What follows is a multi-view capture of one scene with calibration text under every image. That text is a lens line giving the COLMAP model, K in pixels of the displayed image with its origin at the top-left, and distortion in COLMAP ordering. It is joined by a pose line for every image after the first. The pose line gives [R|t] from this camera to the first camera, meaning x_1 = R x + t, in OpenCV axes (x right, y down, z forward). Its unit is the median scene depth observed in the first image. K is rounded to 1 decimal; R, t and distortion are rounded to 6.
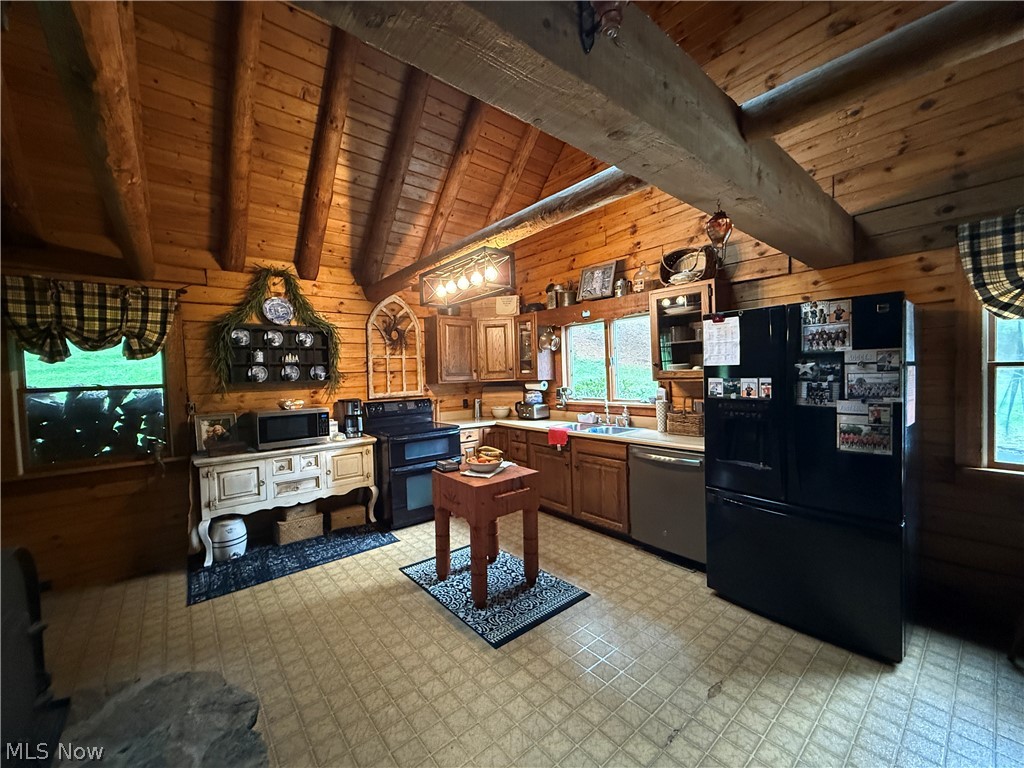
lens RADIAL K [[406.9, 0, 509.4], [0, 406.9, 384.8], [0, 0, 1]] dist [0.001140, 0.000490]
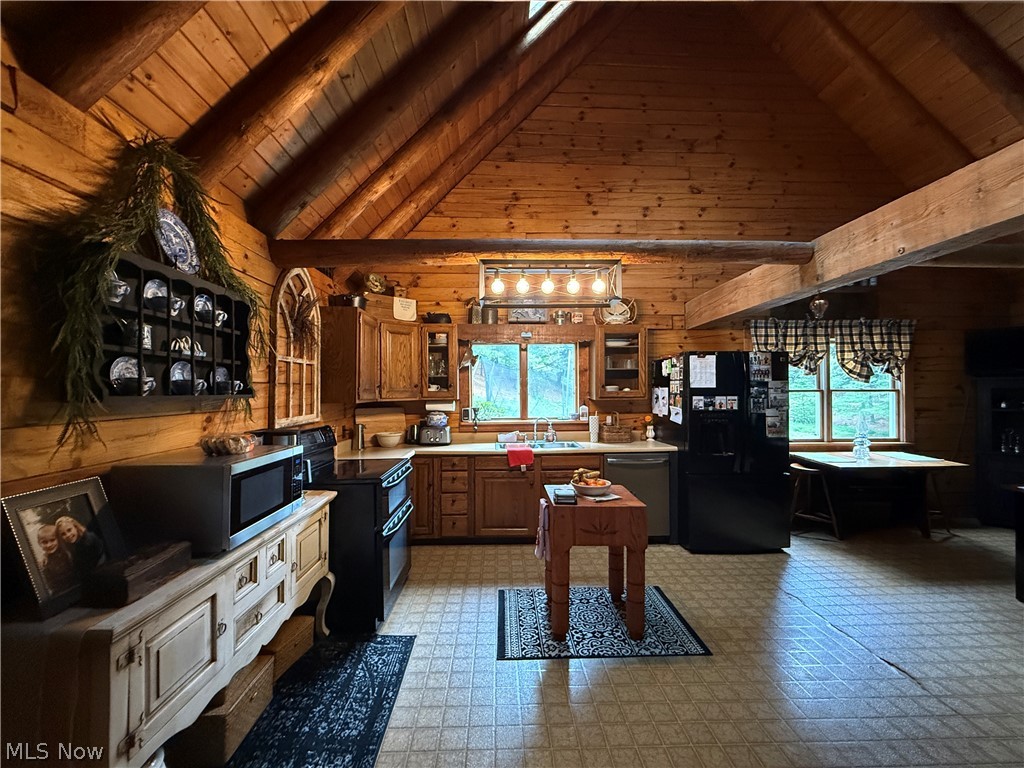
lens RADIAL K [[406.9, 0, 509.8], [0, 406.9, 385.4], [0, 0, 1]] dist [0.001140, 0.000490]
pose [[0.615517, 0.034346, 0.787375, -1.017492], [0.013297, 0.998455, -0.053948, 0.013457], [-0.788012, 0.043676, 0.614109, 0.636557]]
